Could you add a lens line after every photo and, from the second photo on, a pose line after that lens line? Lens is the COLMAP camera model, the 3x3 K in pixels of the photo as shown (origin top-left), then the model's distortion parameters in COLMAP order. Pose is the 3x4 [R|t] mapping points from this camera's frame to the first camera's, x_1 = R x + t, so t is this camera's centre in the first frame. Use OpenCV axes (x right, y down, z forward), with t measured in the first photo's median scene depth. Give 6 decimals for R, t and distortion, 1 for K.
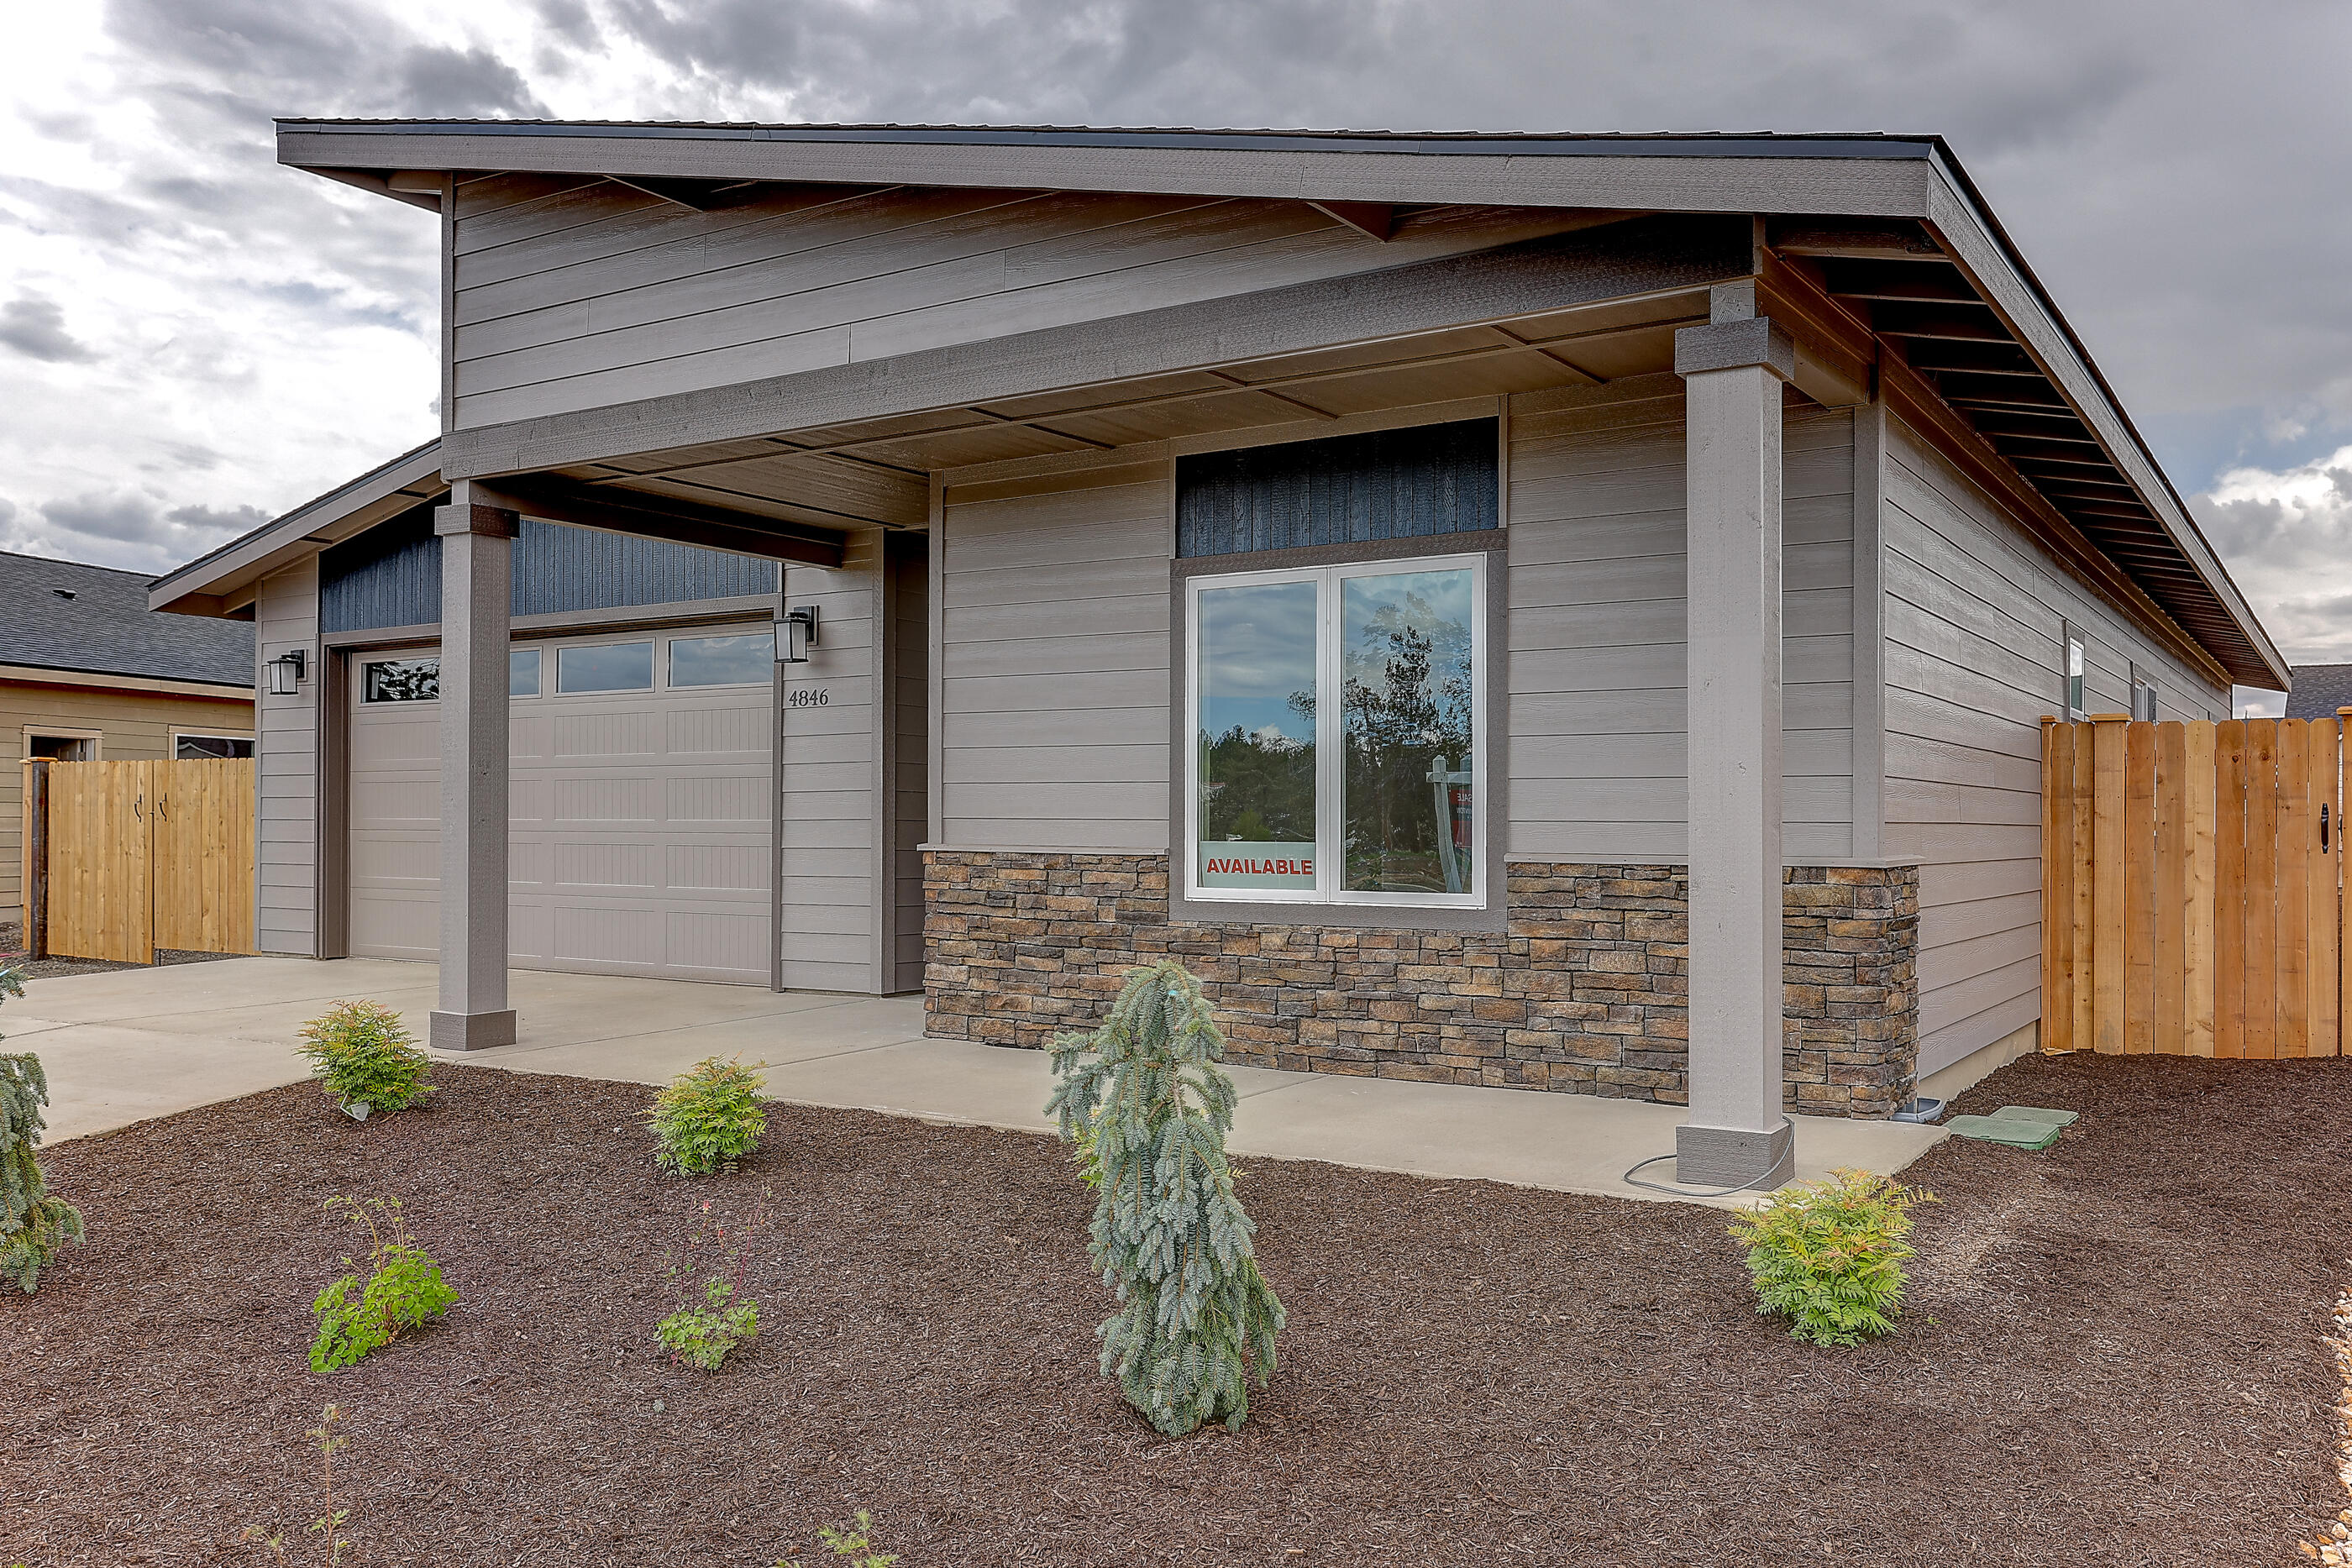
lens RADIAL K [[1829.3, 0, 1176.8], [0, 1829.3, 800.6], [0, 0, 1]] dist [0.008956, -0.000617]
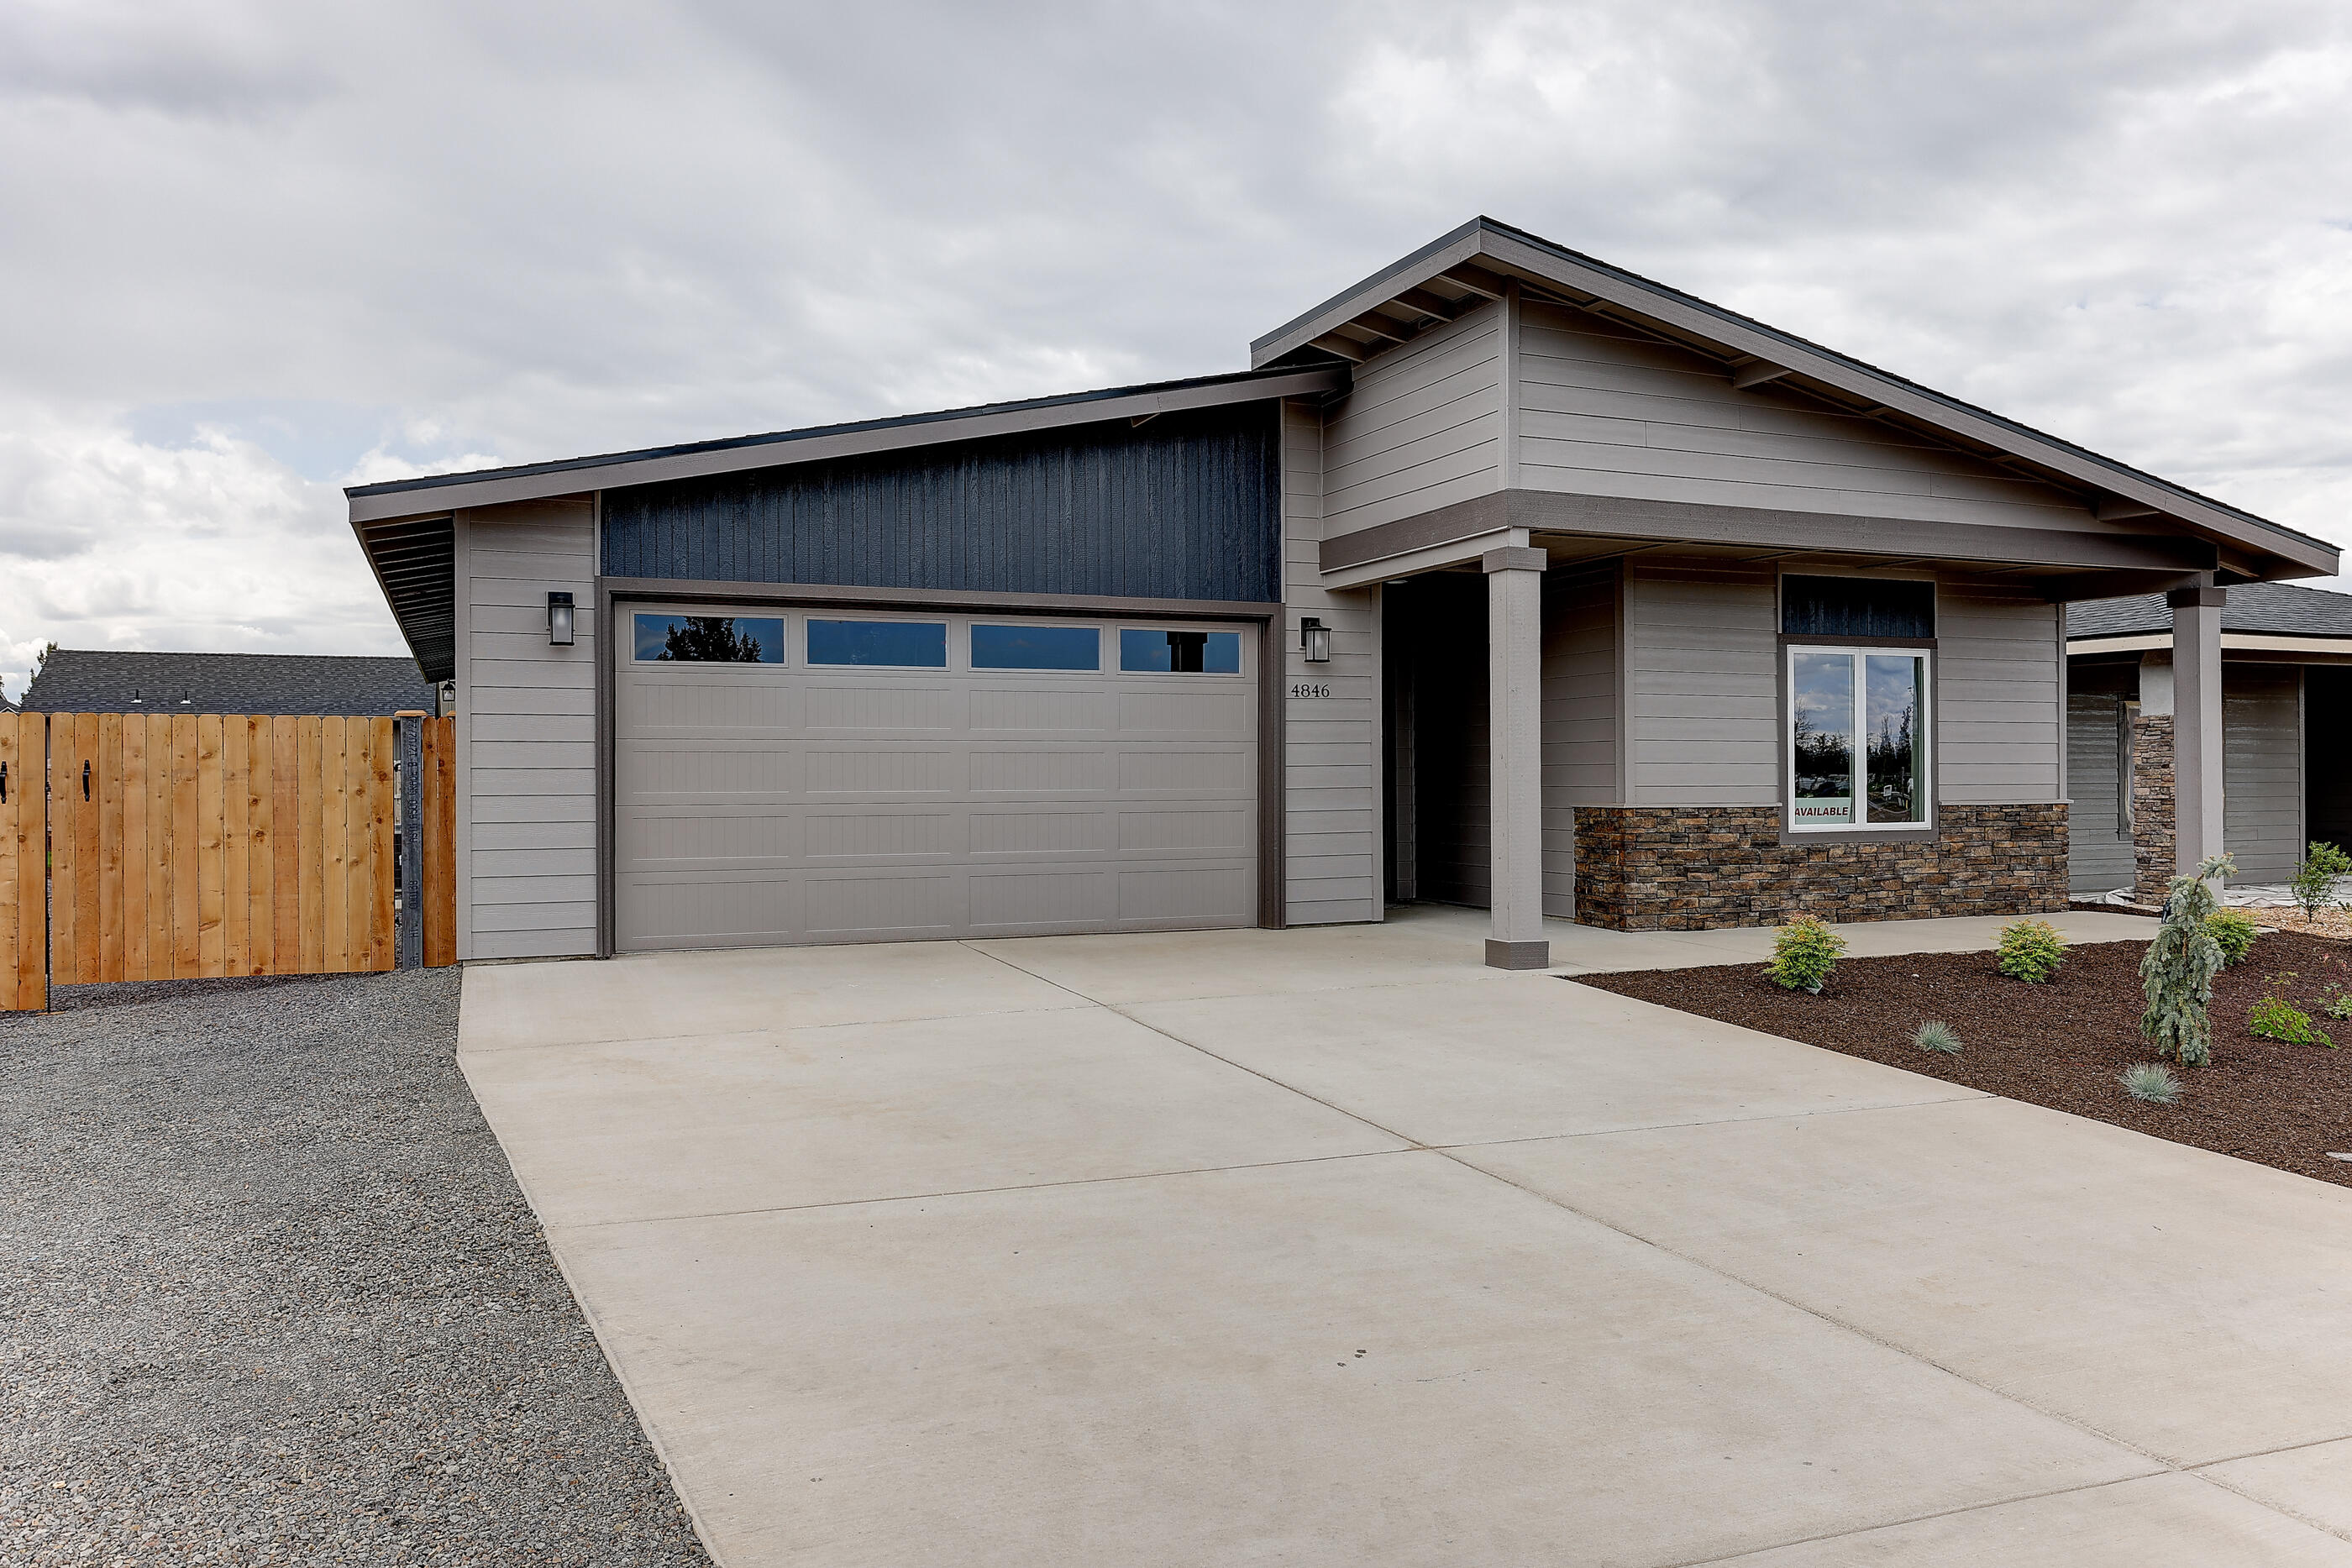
lens RADIAL K [[1753.9, 0, 1180.5], [0, 1753.9, 773.8], [0, 0, 1]] dist [0.008290, 0.004308]
pose [[0.561688, -0.004981, 0.827334, -1.708976], [-0.003662, 0.999957, 0.008507, -0.013036], [-0.827341, -0.007808, 0.561646, 0.551670]]
